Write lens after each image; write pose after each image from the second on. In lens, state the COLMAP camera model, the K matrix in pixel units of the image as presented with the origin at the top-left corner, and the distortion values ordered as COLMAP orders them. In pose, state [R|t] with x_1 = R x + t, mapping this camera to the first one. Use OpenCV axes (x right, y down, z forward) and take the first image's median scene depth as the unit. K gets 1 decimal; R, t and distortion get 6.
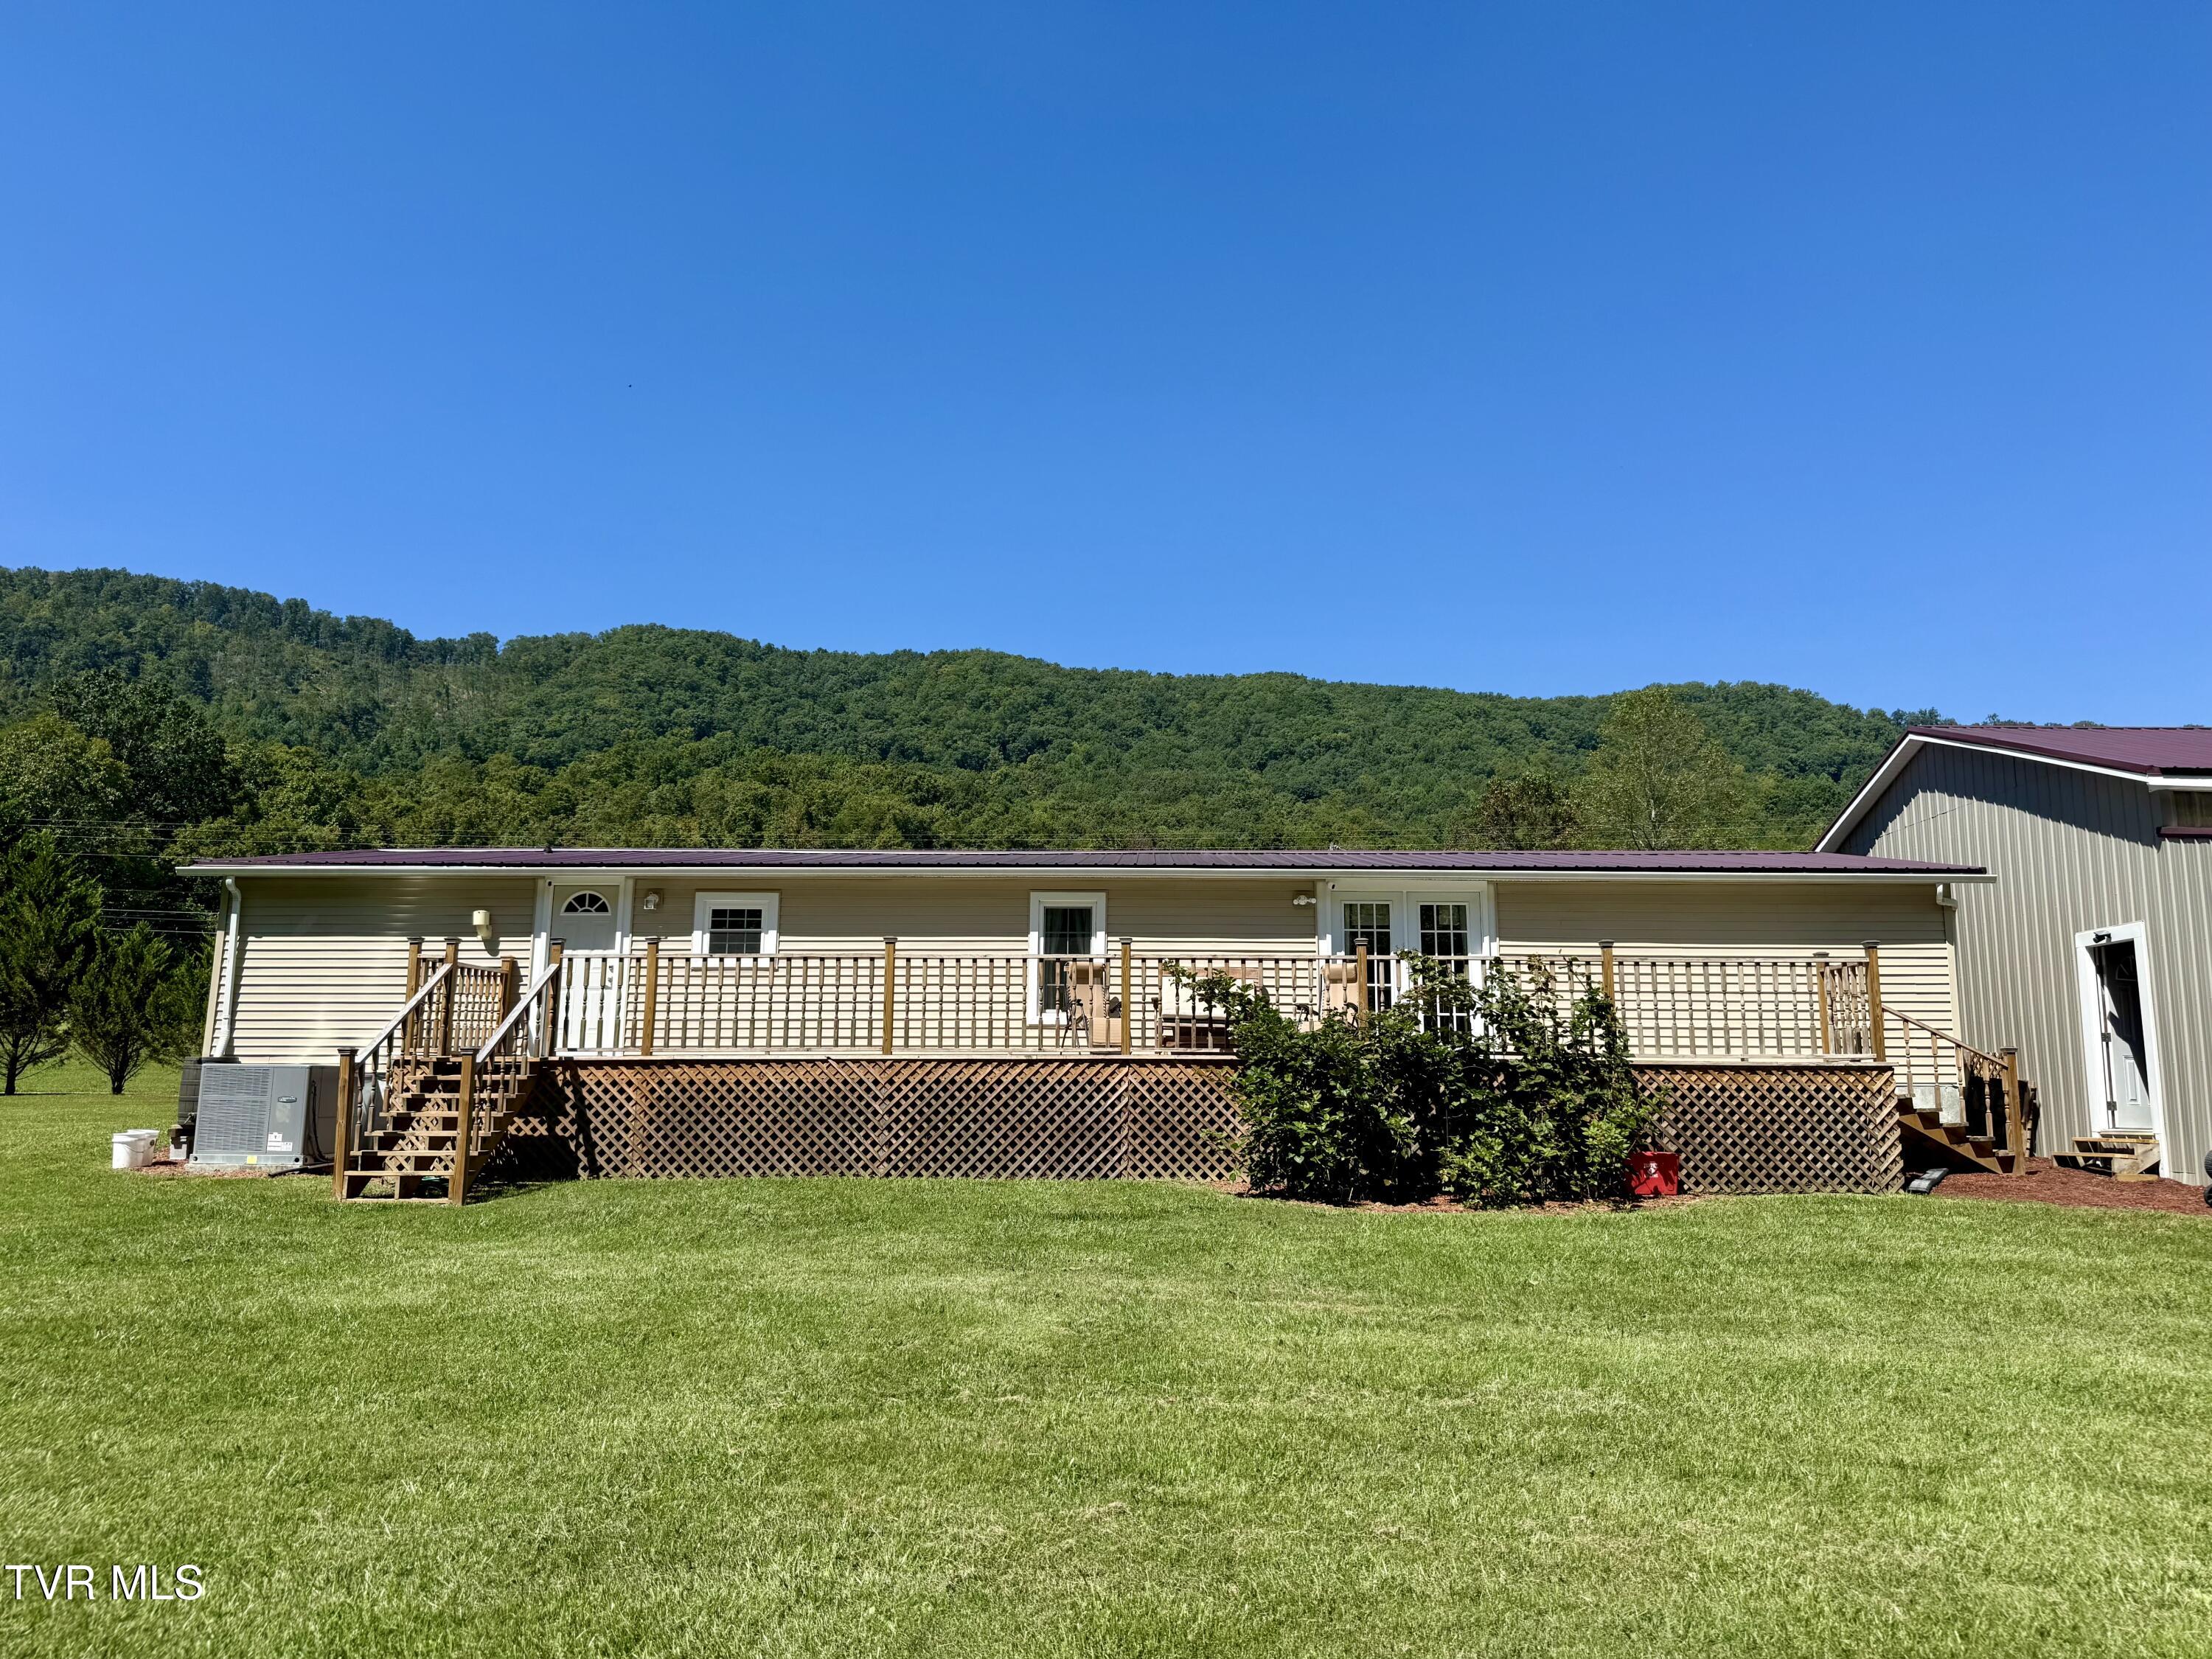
lens RADIAL K [[1550.7, 0, 1123.0], [0, 1550.7, 832.3], [0, 0, 1]] dist [0.045010, -0.059122]
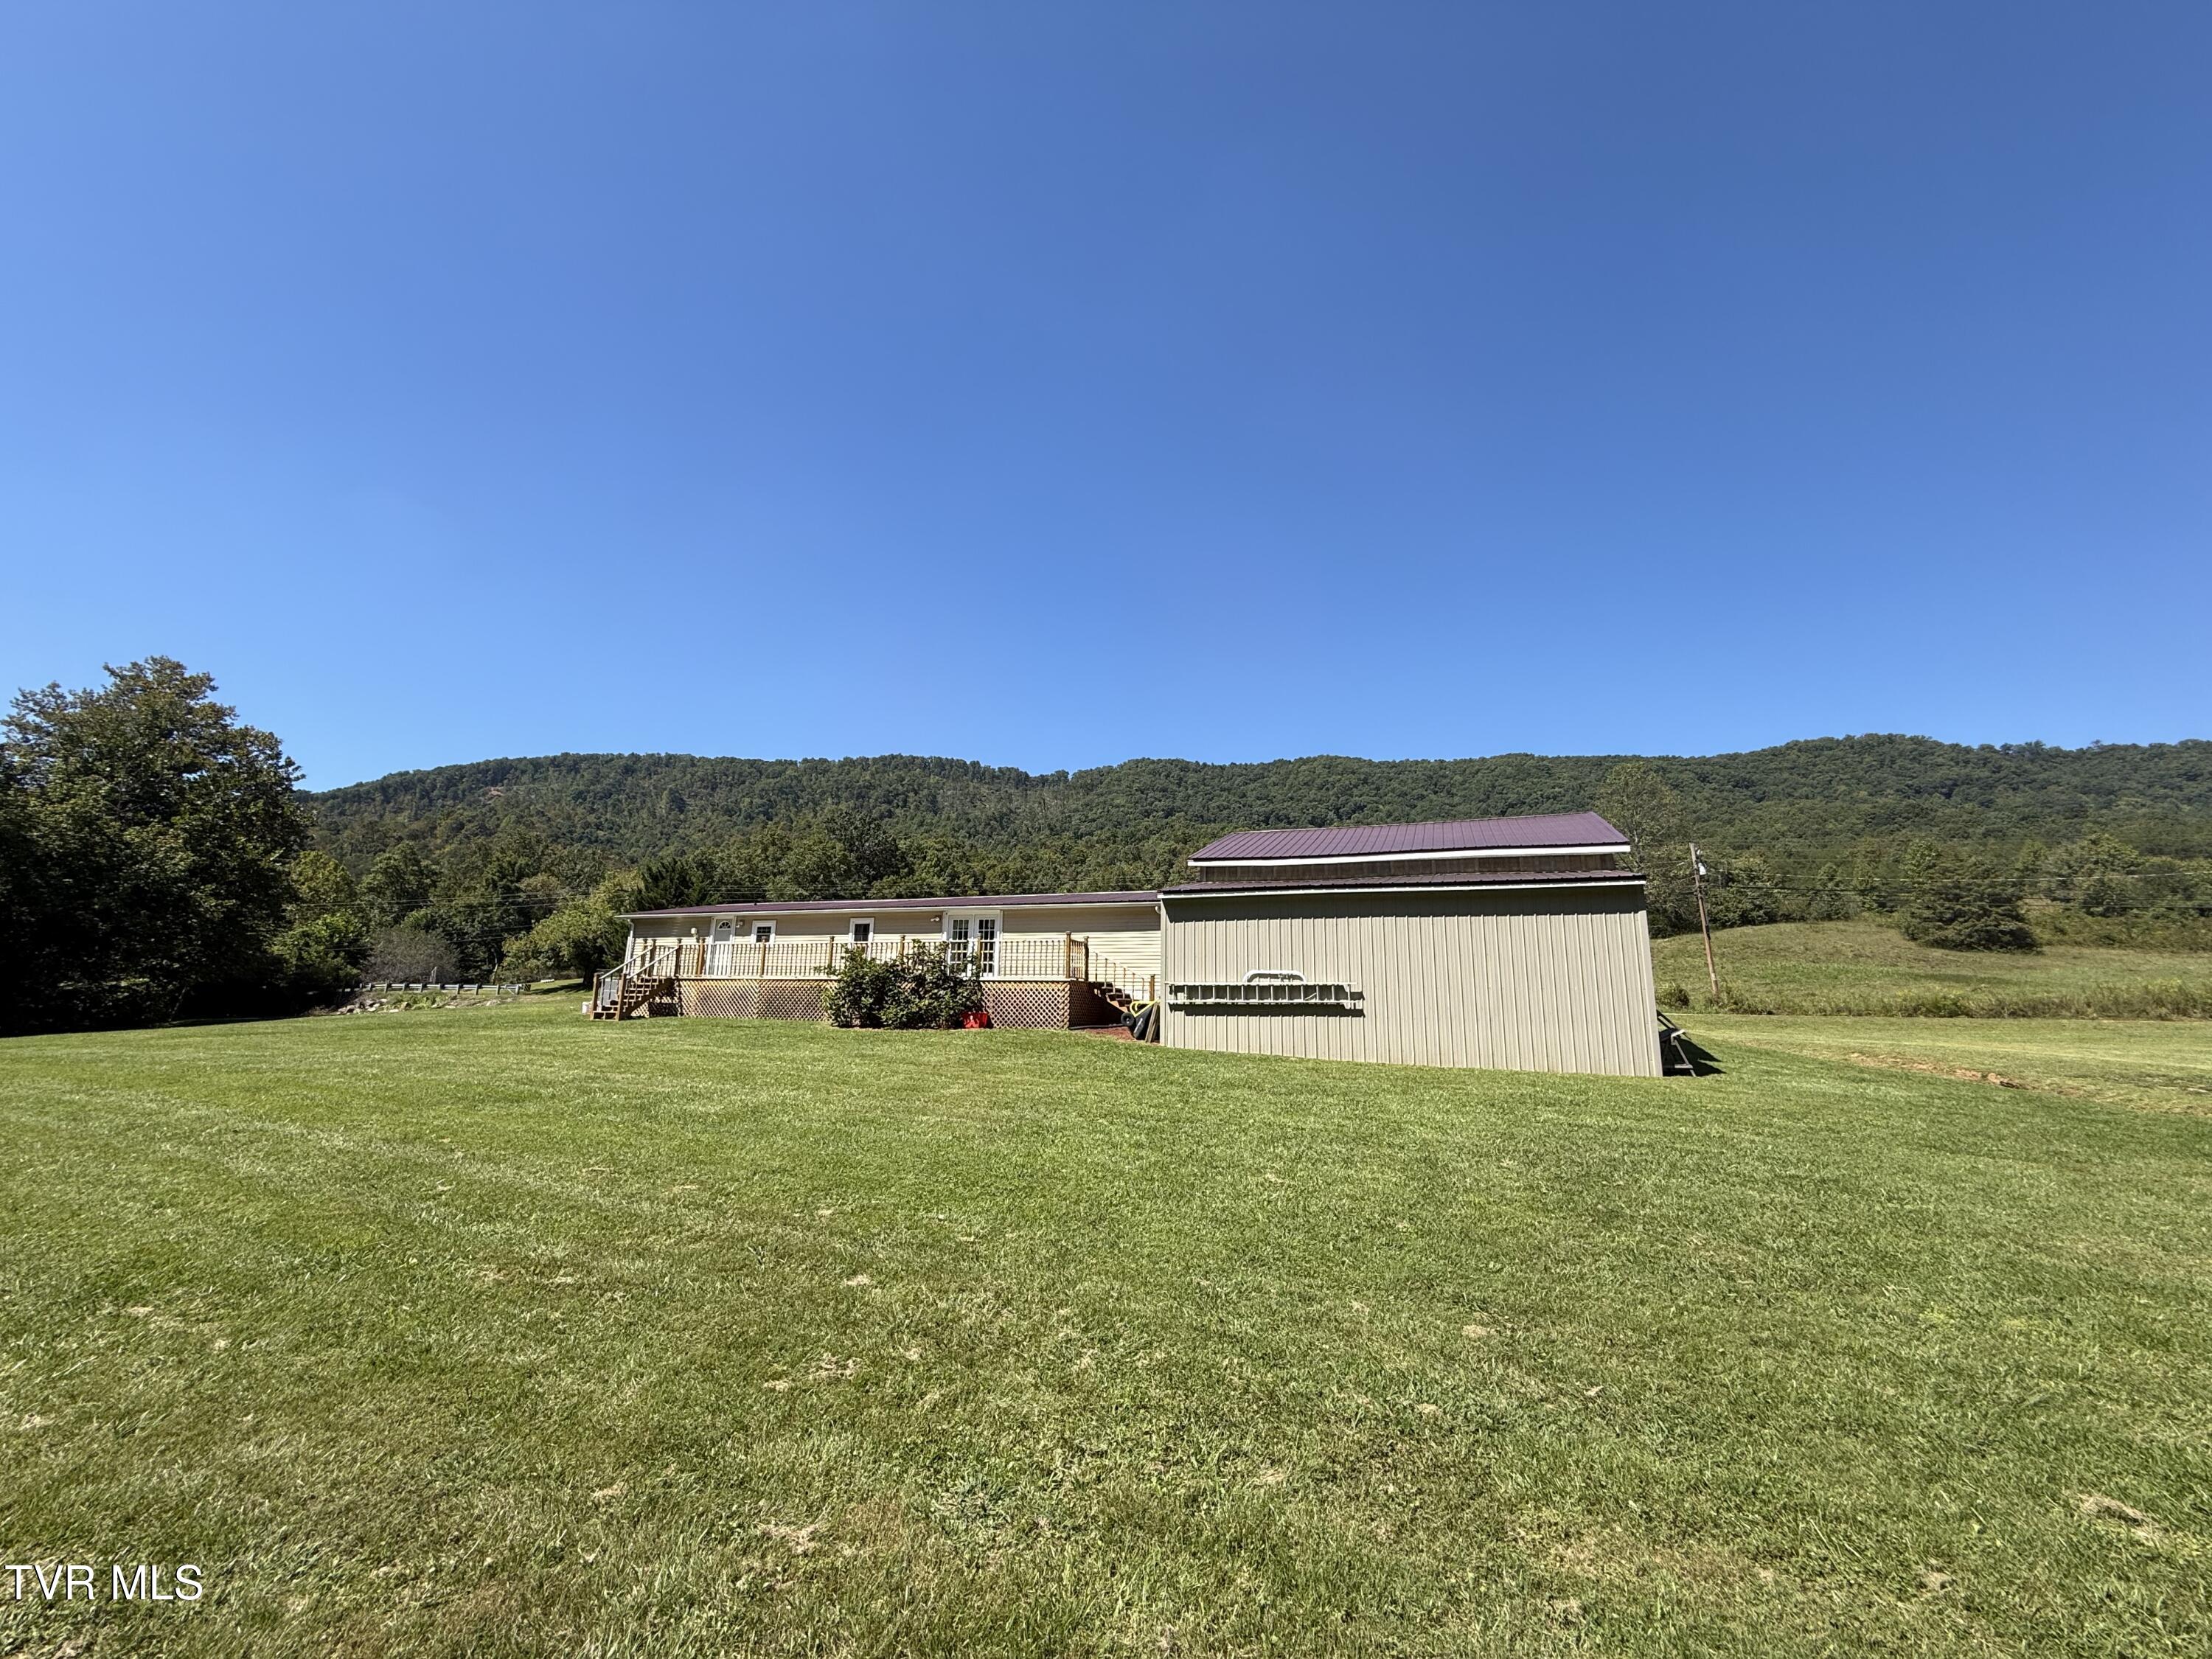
lens RADIAL K [[872.3, 0, 1097.1], [0, 872.3, 833.0], [0, 0, 1]] dist [-0.002227, 0.000061]
pose [[0.938172, -0.055806, -0.341642, 0.967099], [0.043349, 0.998091, -0.043995, -0.027218], [0.343445, 0.026465, 0.938800, -0.320999]]
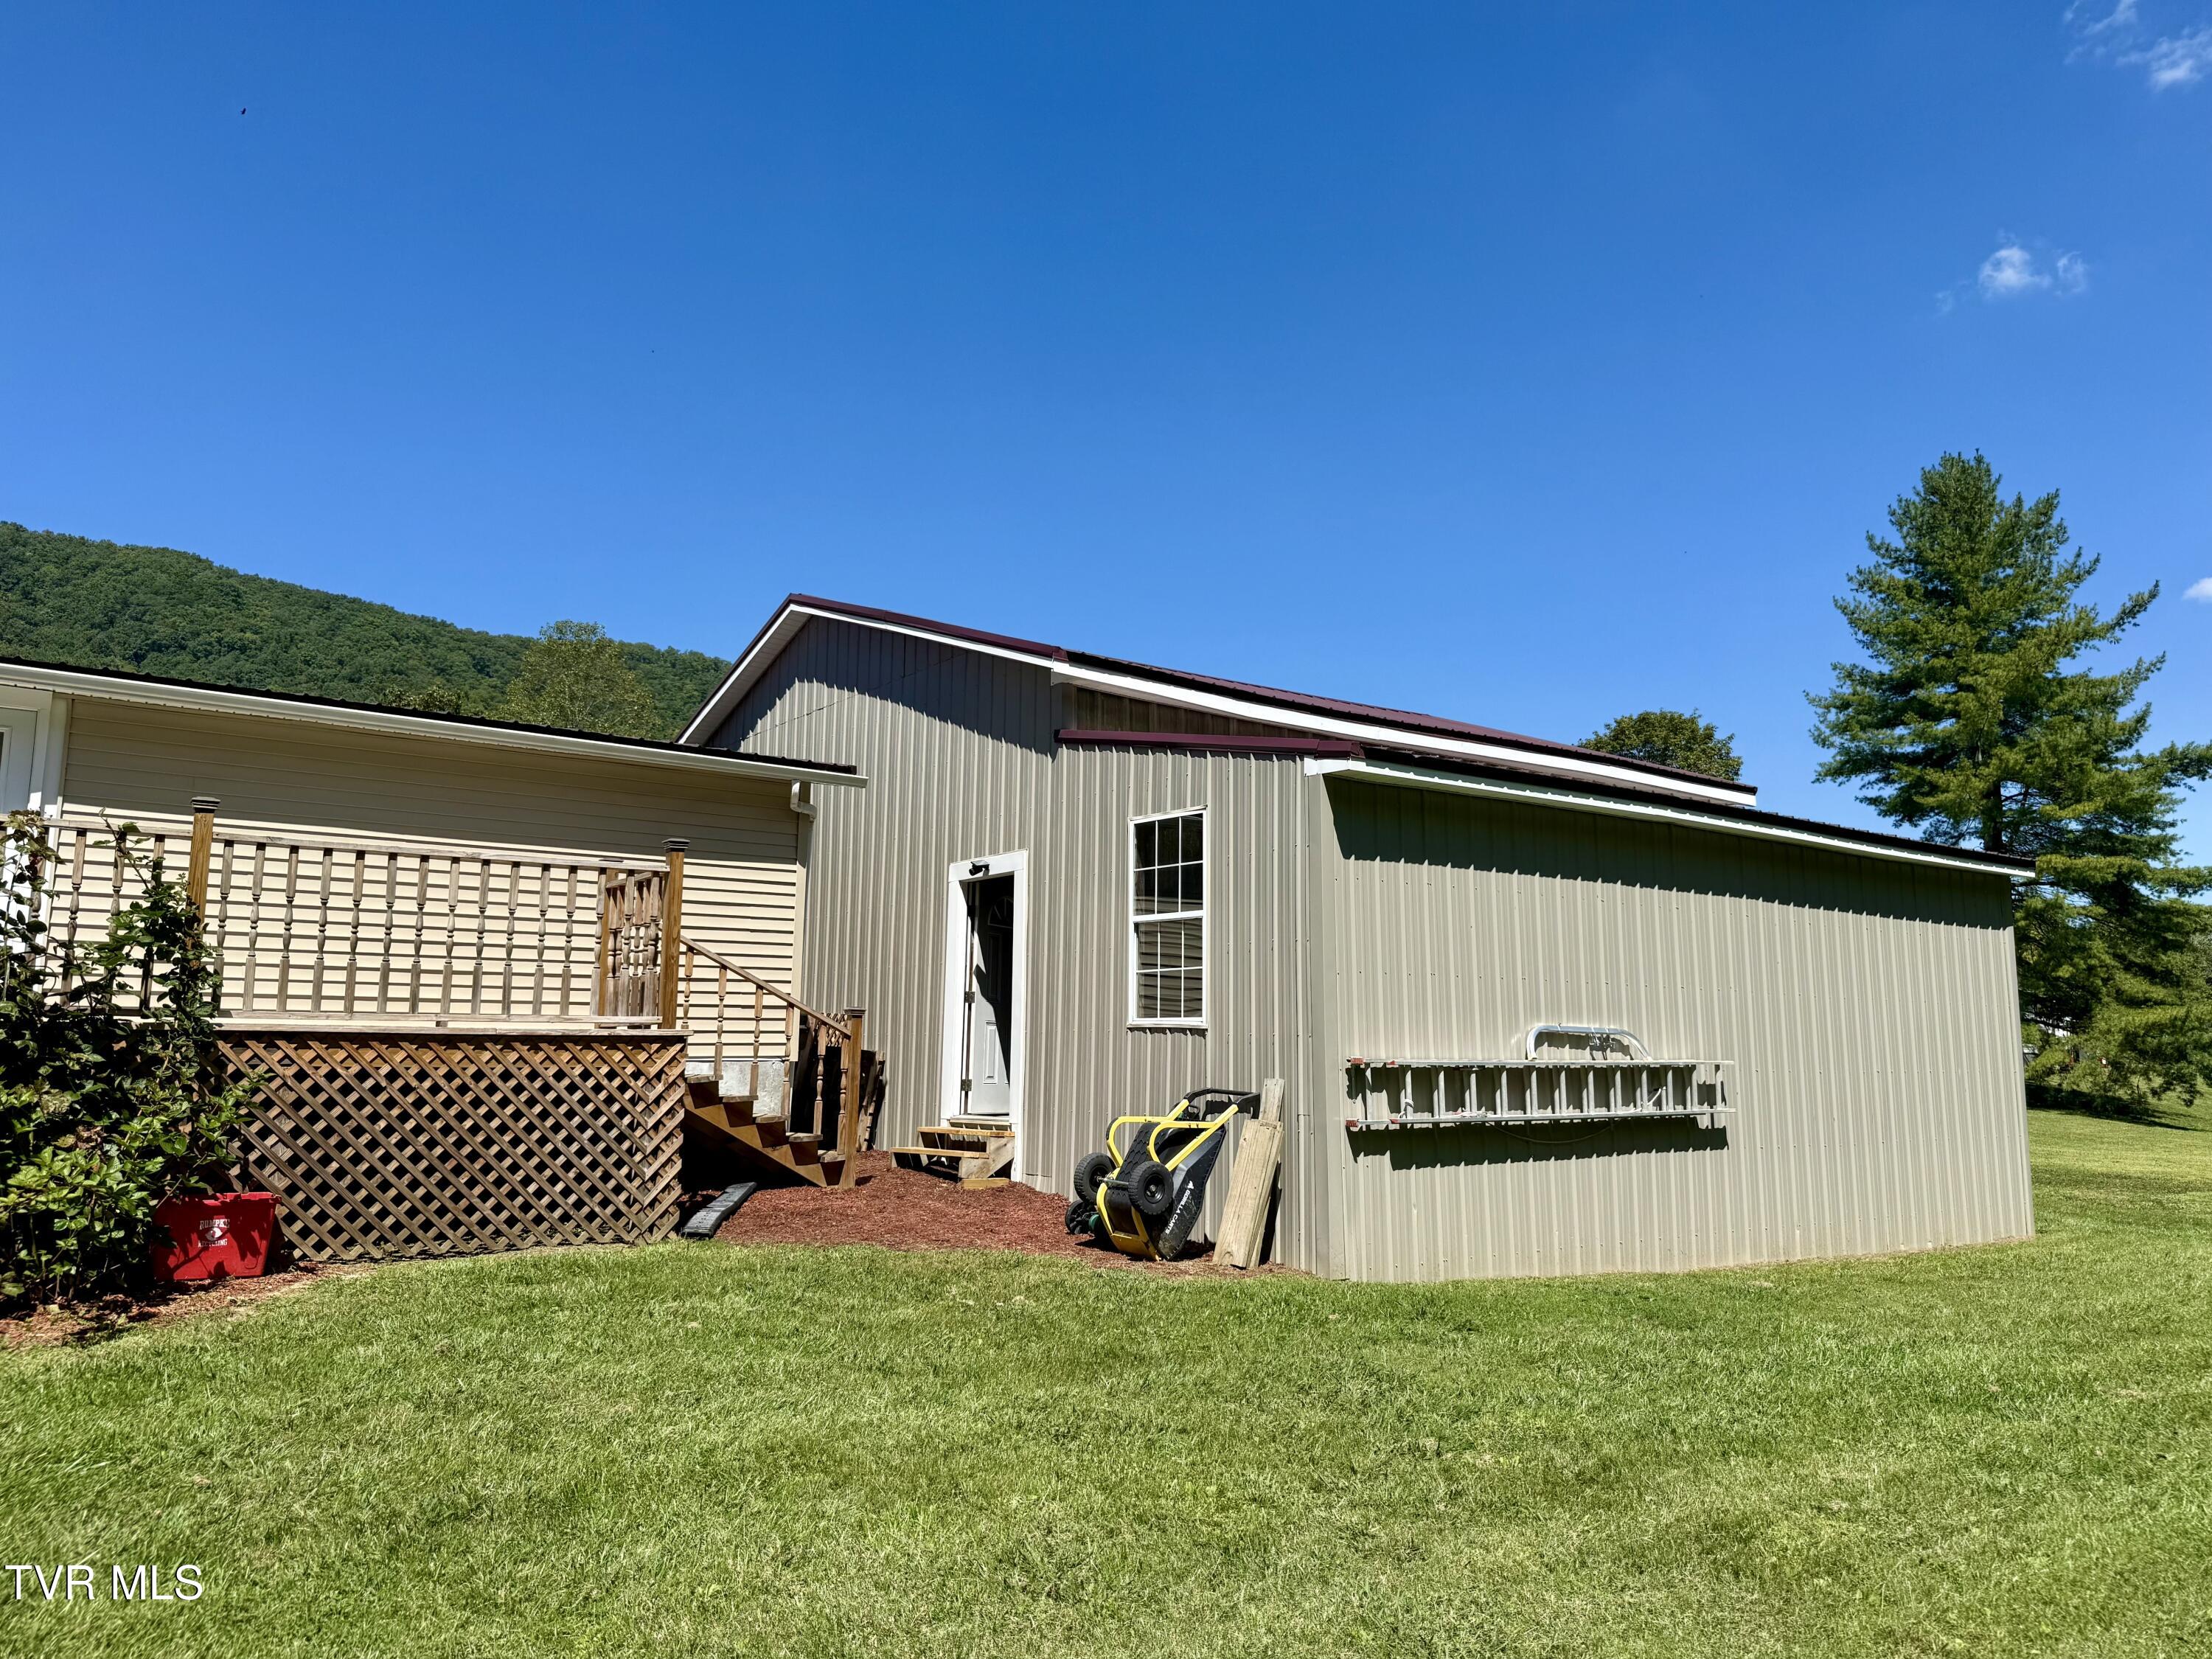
lens RADIAL K [[1550.7, 0, 1102.3], [0, 1550.7, 843.6], [0, 0, 1]] dist [0.045010, -0.059122]
pose [[0.793141, 0.084078, 0.603207, 0.219658], [-0.107150, 0.994240, 0.002307, 0.048145], [-0.599539, -0.066464, 0.797581, 0.367085]]
